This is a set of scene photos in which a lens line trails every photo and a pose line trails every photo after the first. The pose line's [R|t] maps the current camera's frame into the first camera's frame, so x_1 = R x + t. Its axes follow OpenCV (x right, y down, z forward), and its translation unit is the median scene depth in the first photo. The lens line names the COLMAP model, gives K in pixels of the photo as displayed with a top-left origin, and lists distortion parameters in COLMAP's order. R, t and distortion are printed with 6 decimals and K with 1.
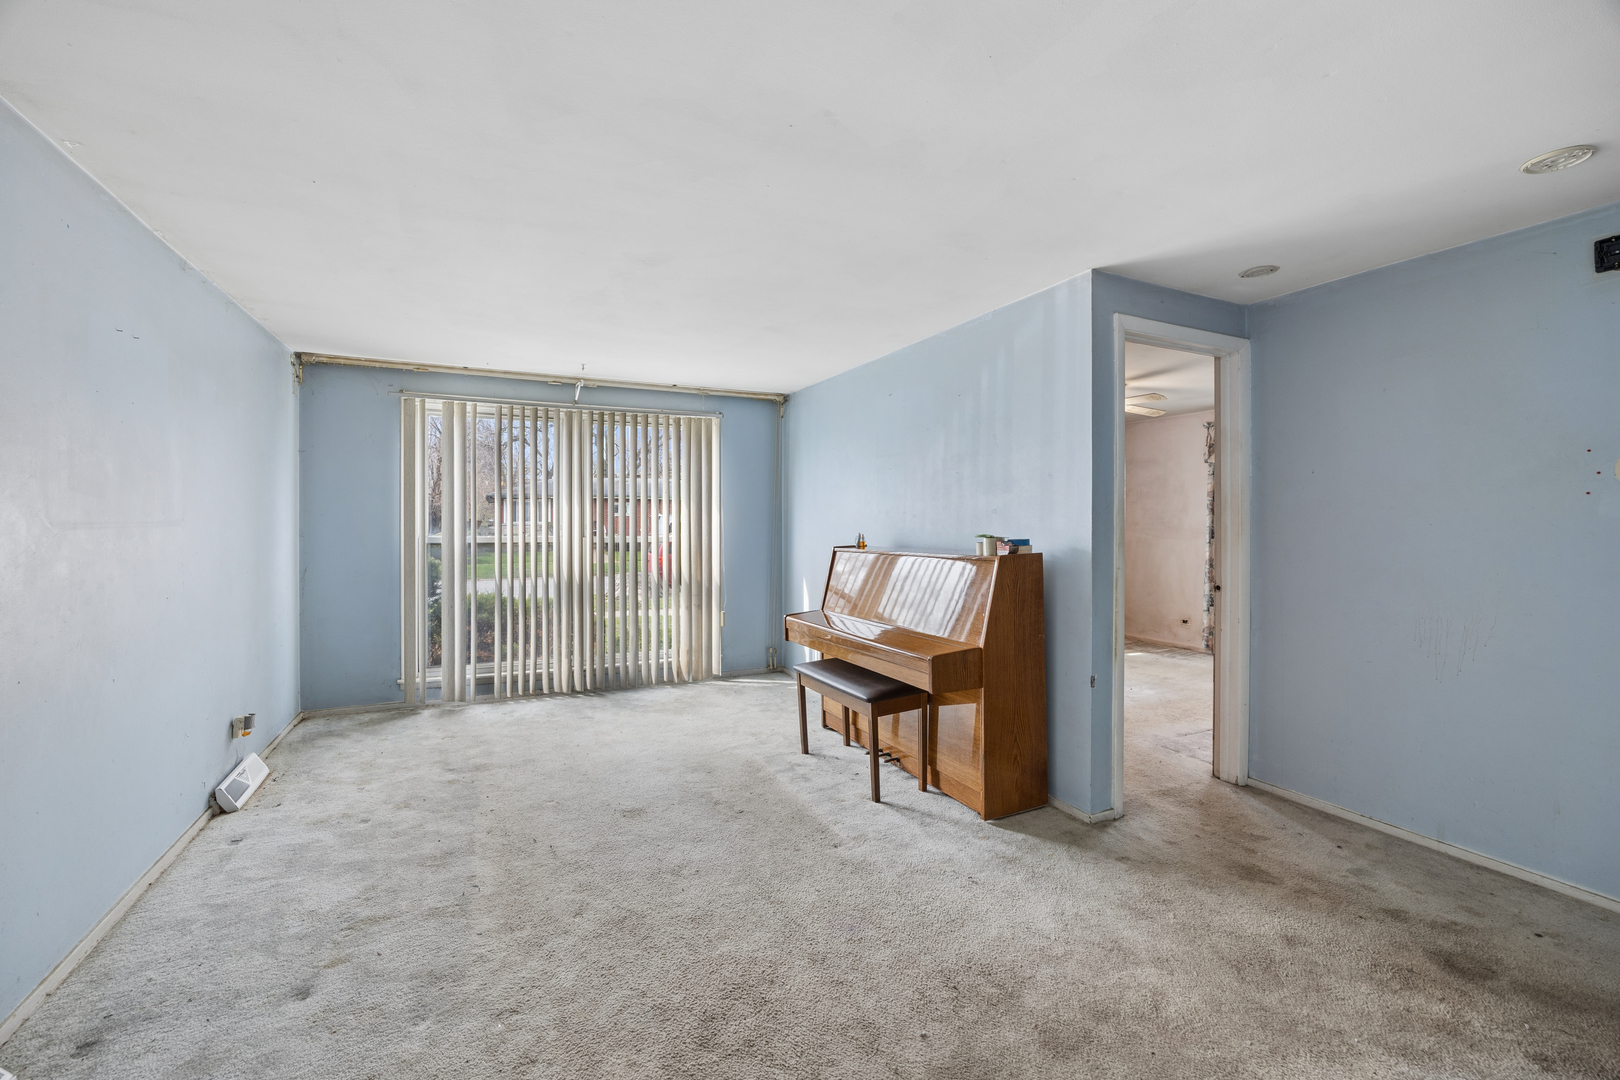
lens RADIAL K [[674.5, 0, 805.8], [0, 674.5, 525.0], [0, 0, 1]] dist [-0.003980, 0.000119]
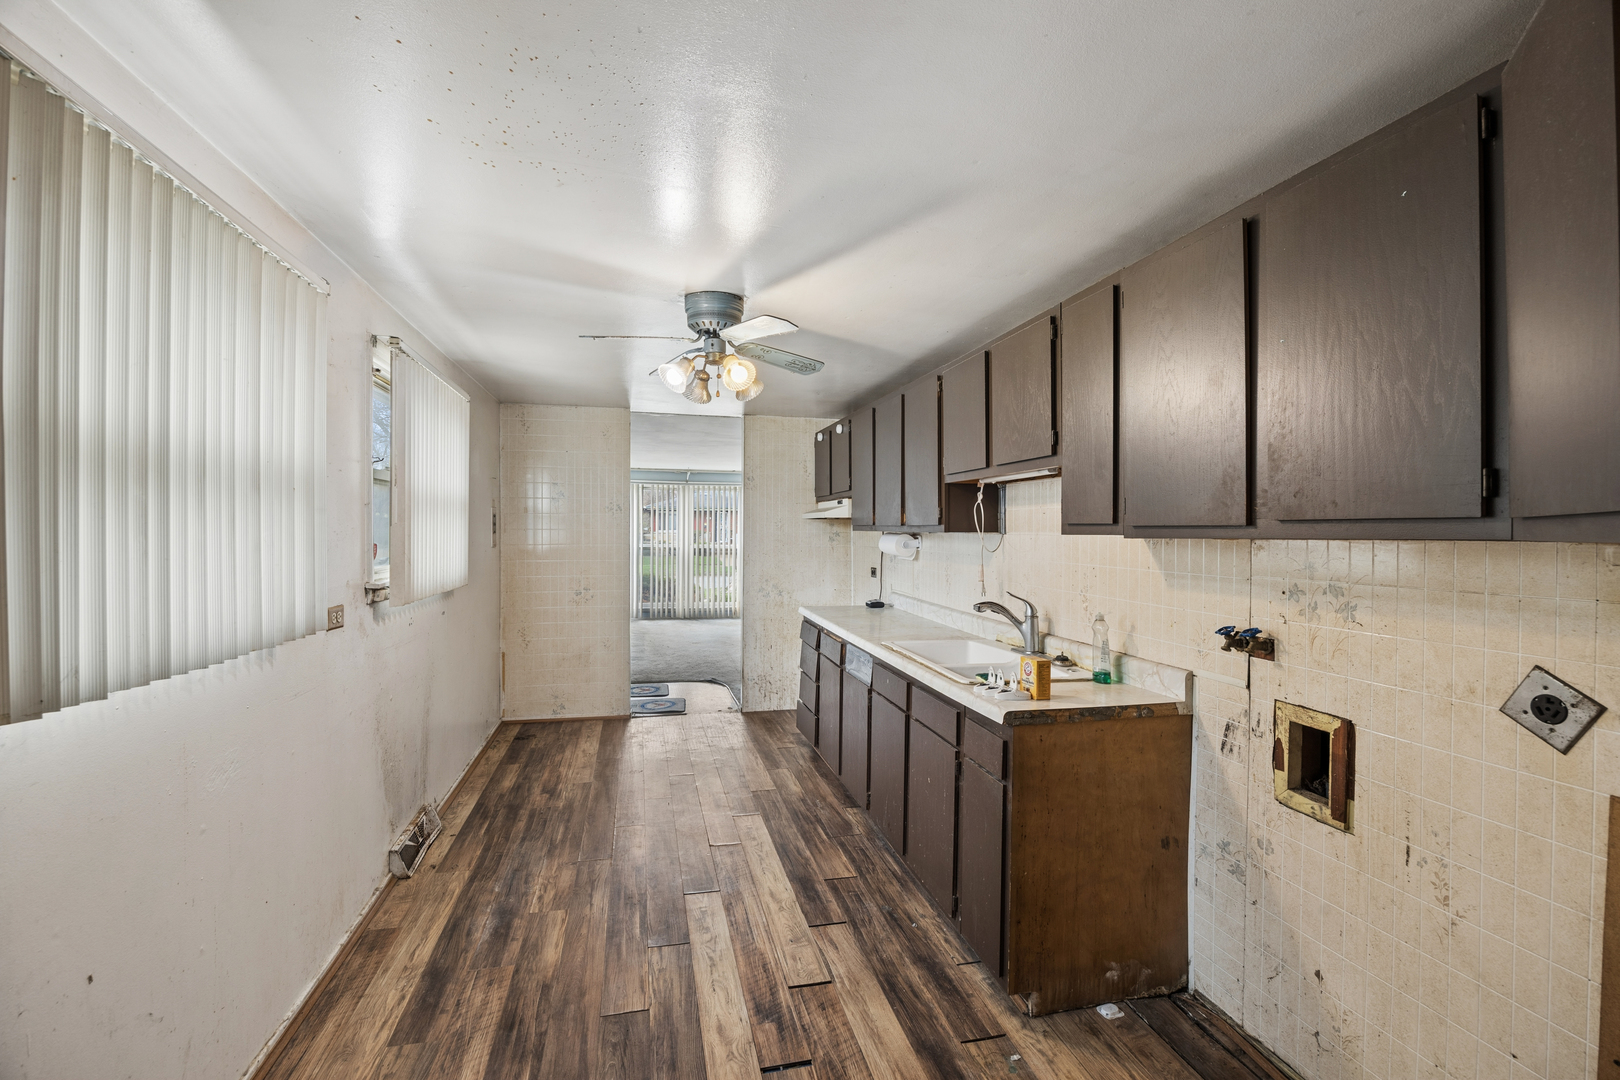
lens RADIAL K [[725.8, 0, 814.7], [0, 725.8, 532.3], [0, 0, 1]] dist [-0.003384, -0.000799]
pose [[0.979653, 0.006318, -0.200598, 0.612483], [-0.006940, 0.999973, -0.002395, -0.023991], [0.200577, 0.003738, 0.979671, -1.383295]]
